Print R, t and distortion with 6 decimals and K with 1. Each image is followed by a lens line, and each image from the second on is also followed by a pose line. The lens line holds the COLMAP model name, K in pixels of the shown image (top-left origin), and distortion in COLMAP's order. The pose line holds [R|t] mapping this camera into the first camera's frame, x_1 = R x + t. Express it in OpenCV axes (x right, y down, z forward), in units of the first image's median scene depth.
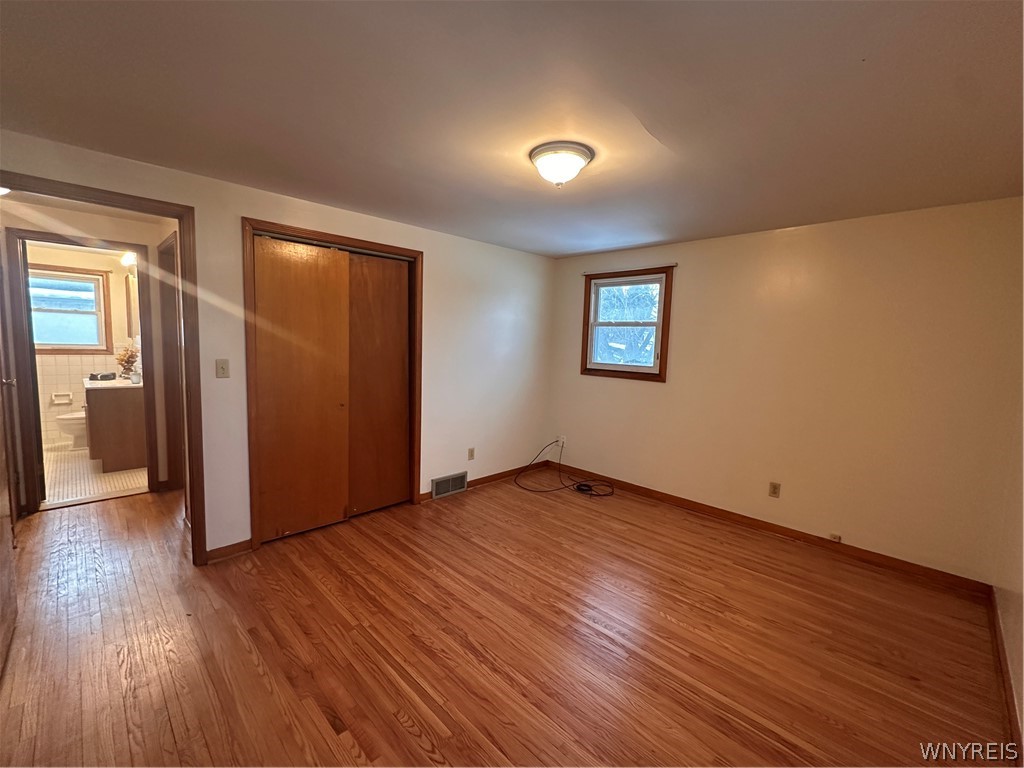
lens RADIAL K [[440.1, 0, 519.0], [0, 440.1, 390.3], [0, 0, 1]] dist [-0.003188, 0.001446]
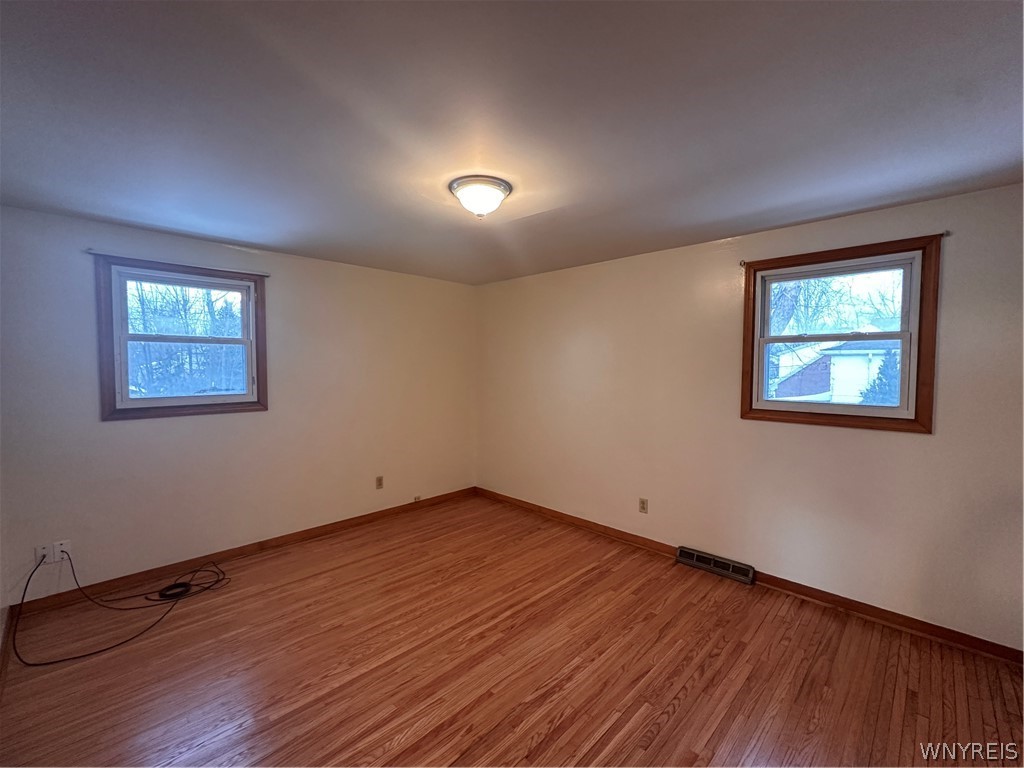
lens RADIAL K [[440.1, 0, 511.4], [0, 440.1, 381.0], [0, 0, 1]] dist [-0.003188, 0.001446]
pose [[-0.008119, -0.068055, 0.997649, -0.677246], [0.110602, 0.991499, 0.068536, -0.103624], [-0.993832, 0.110898, -0.000523, 0.676306]]
